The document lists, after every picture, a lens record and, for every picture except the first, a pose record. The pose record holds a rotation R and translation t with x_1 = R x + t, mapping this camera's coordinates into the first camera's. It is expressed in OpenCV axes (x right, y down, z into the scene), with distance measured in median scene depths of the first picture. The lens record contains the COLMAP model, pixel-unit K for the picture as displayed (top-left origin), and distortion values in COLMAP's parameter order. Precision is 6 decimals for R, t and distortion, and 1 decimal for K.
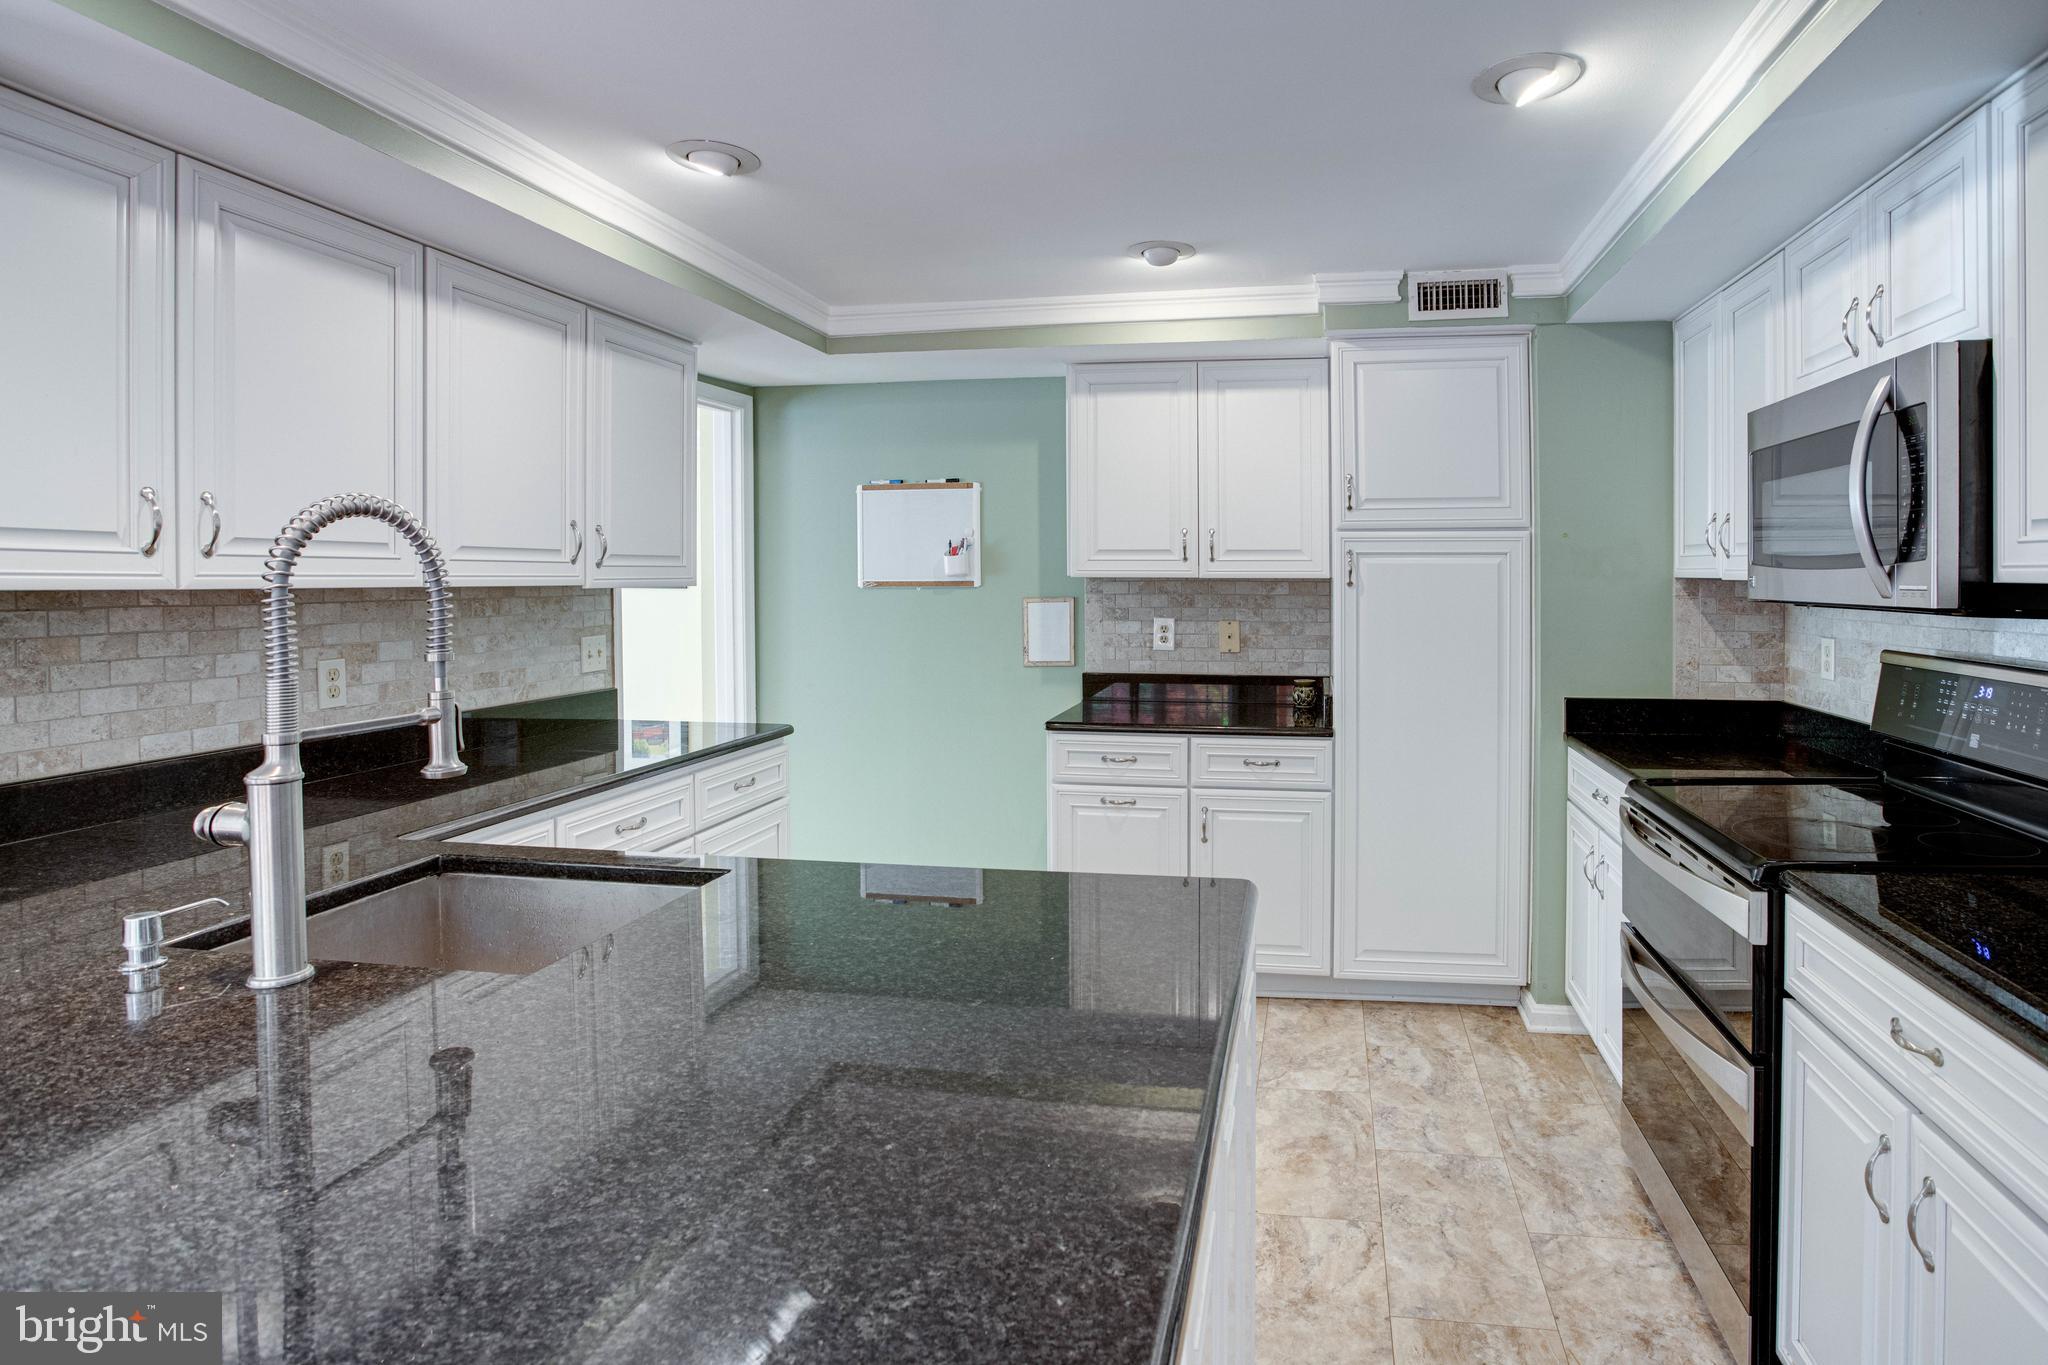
lens RADIAL K [[1100.4, 0, 1141.8], [0, 1100.4, 595.5], [0, 0, 1]] dist [-0.055162, 0.024730]
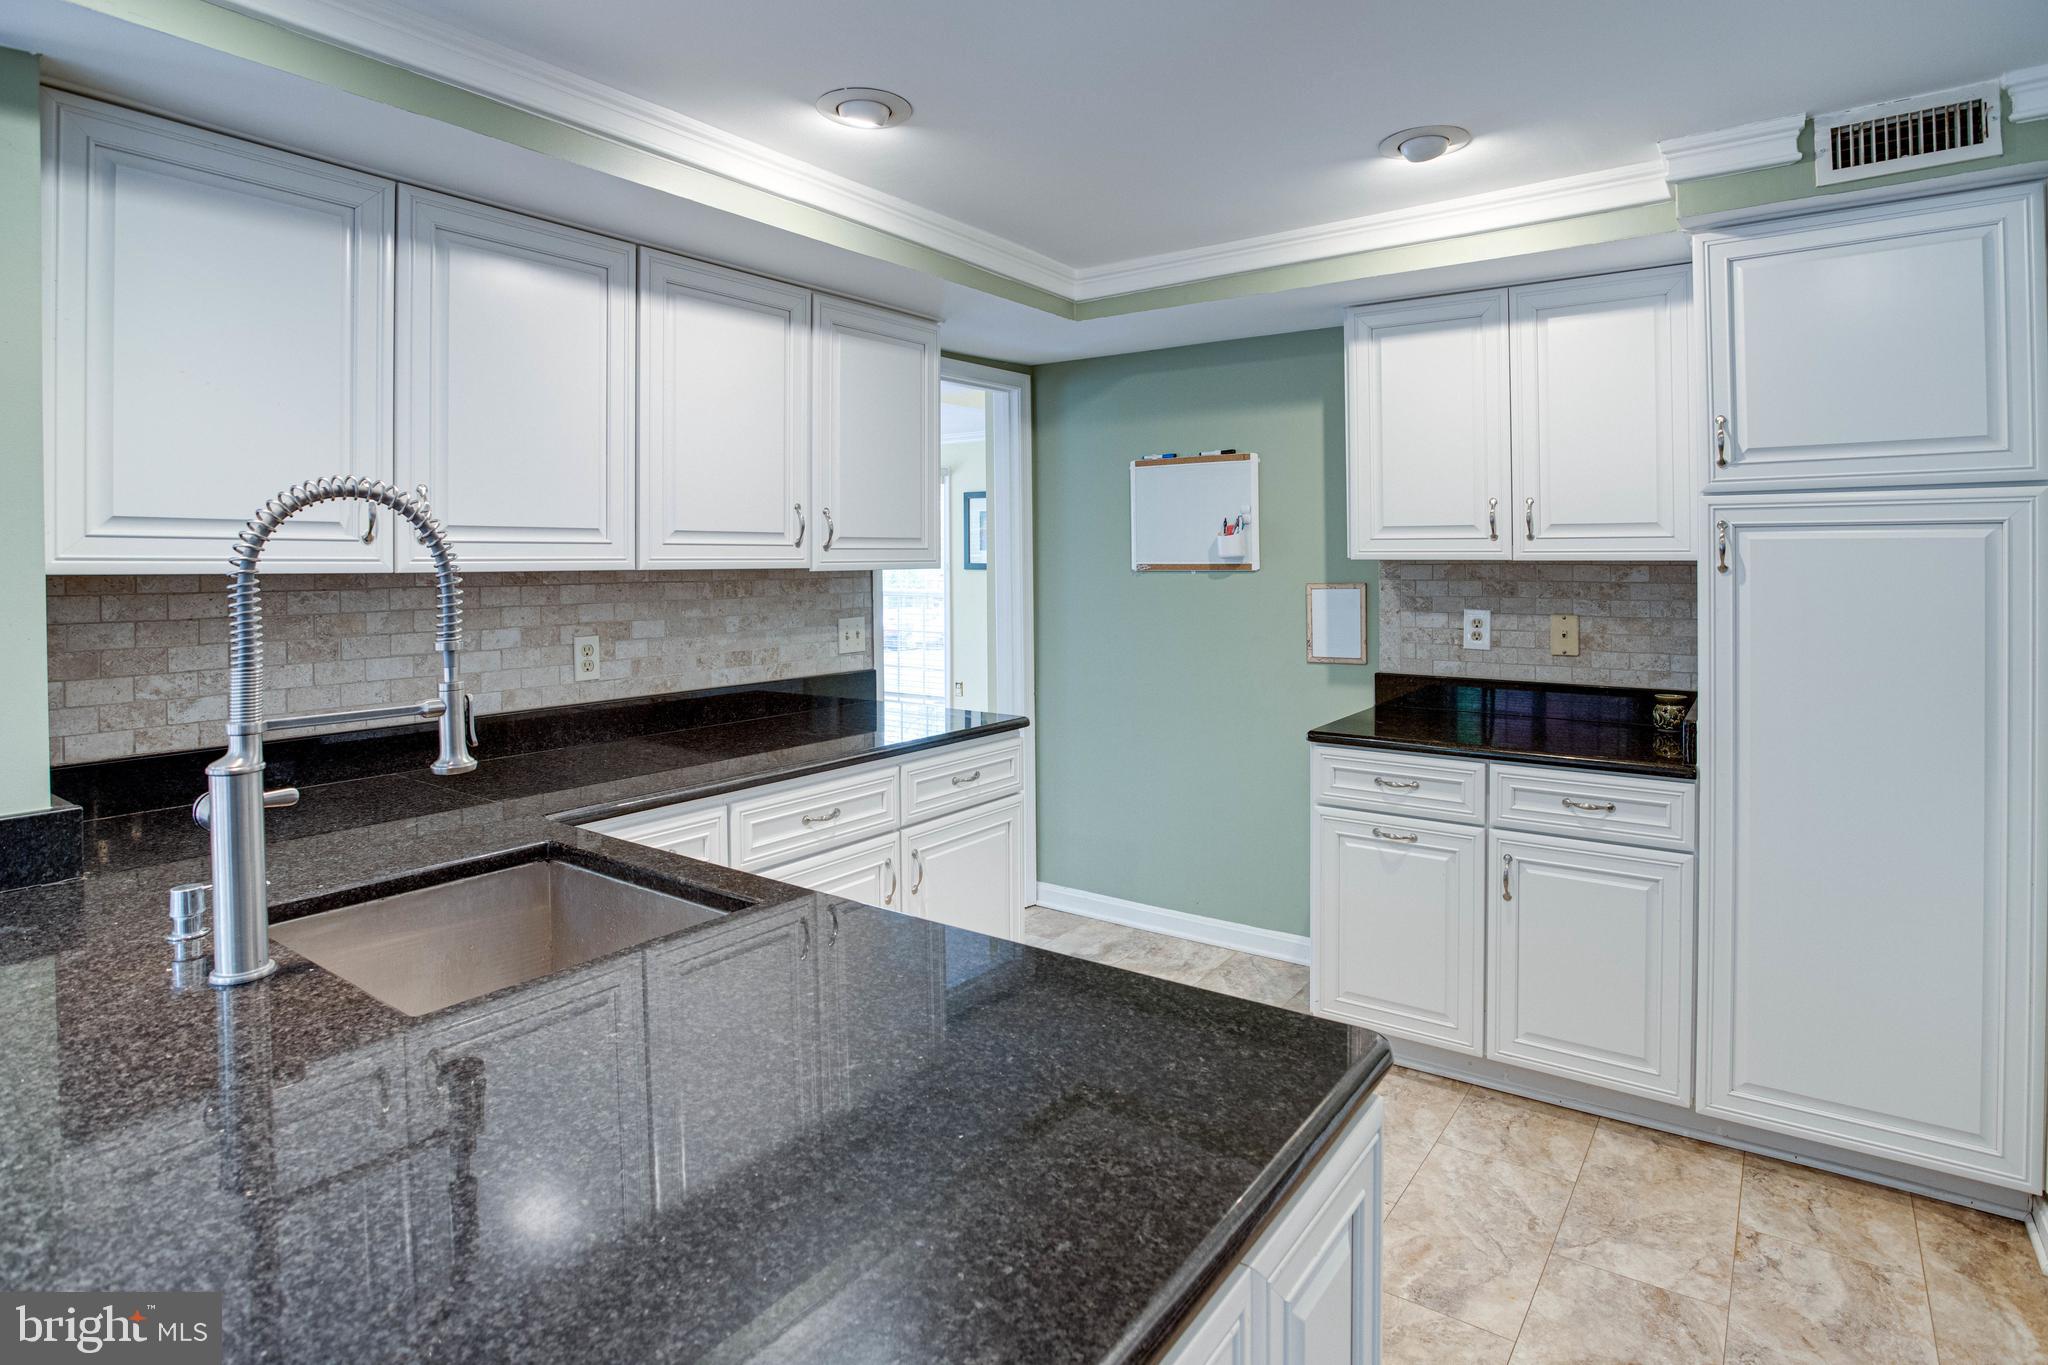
lens RADIAL K [[1076.9, 0, 1018.3], [0, 1076.9, 571.1], [0, 0, 1]] dist [-0.038934, 0.011916]
pose [[0.889604, 0.003304, -0.456721, 0.101559], [-0.005681, 0.999977, -0.003831, -0.003781], [0.456698, 0.006003, 0.889602, 0.183932]]
